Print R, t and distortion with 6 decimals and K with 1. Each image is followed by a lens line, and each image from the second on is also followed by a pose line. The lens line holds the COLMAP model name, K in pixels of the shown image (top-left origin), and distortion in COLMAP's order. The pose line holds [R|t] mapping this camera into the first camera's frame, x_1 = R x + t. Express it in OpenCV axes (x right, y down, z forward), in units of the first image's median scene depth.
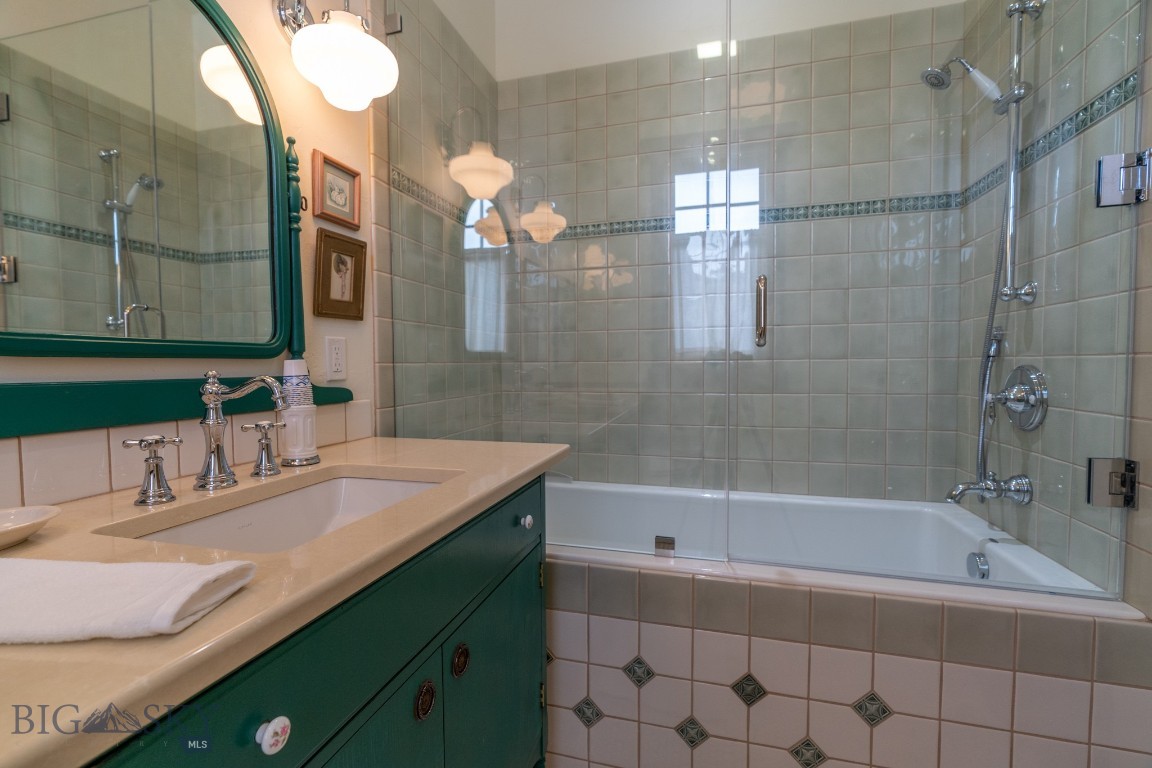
lens RADIAL K [[524.9, 0, 573.4], [0, 524.9, 383.2], [0, 0, 1]] dist [-0.008515, -0.000068]
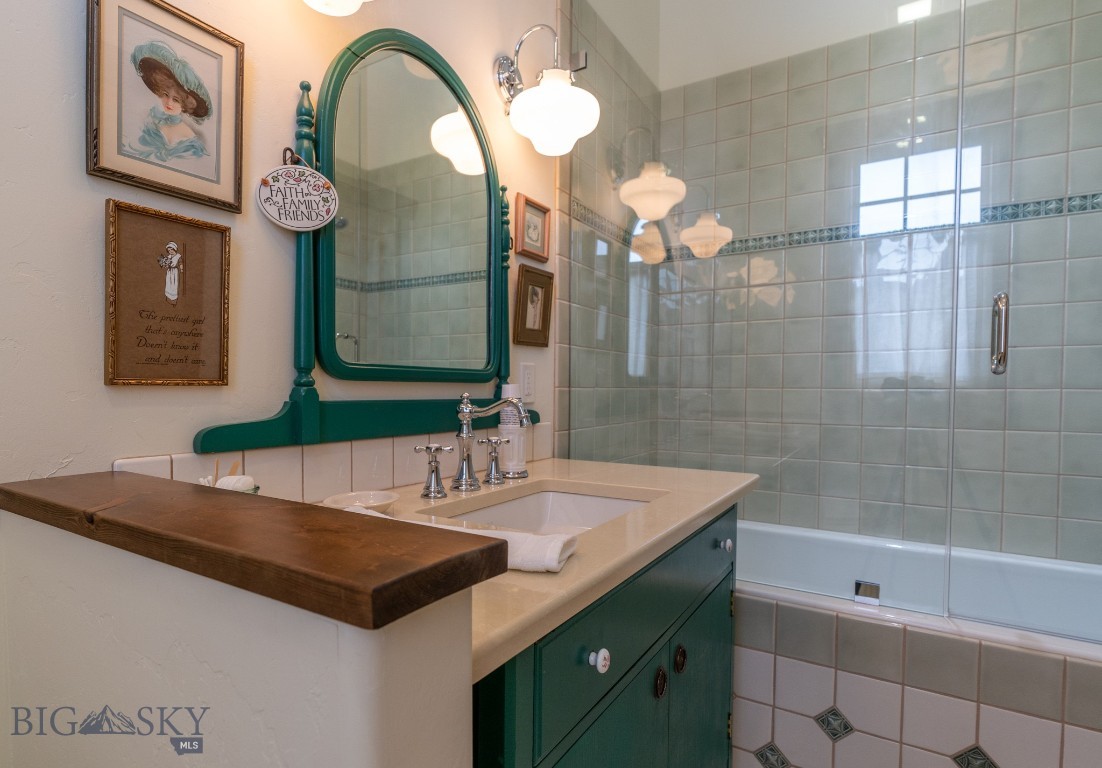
lens RADIAL K [[594.6, 0, 519.4], [0, 594.6, 404.7], [0, 0, 1]] dist [-0.006756, 0.003669]
pose [[0.953385, 0.021040, -0.301021, -0.094936], [-0.023989, 0.999694, -0.006101, 0.005214], [0.300801, 0.013038, 0.953598, -0.164426]]
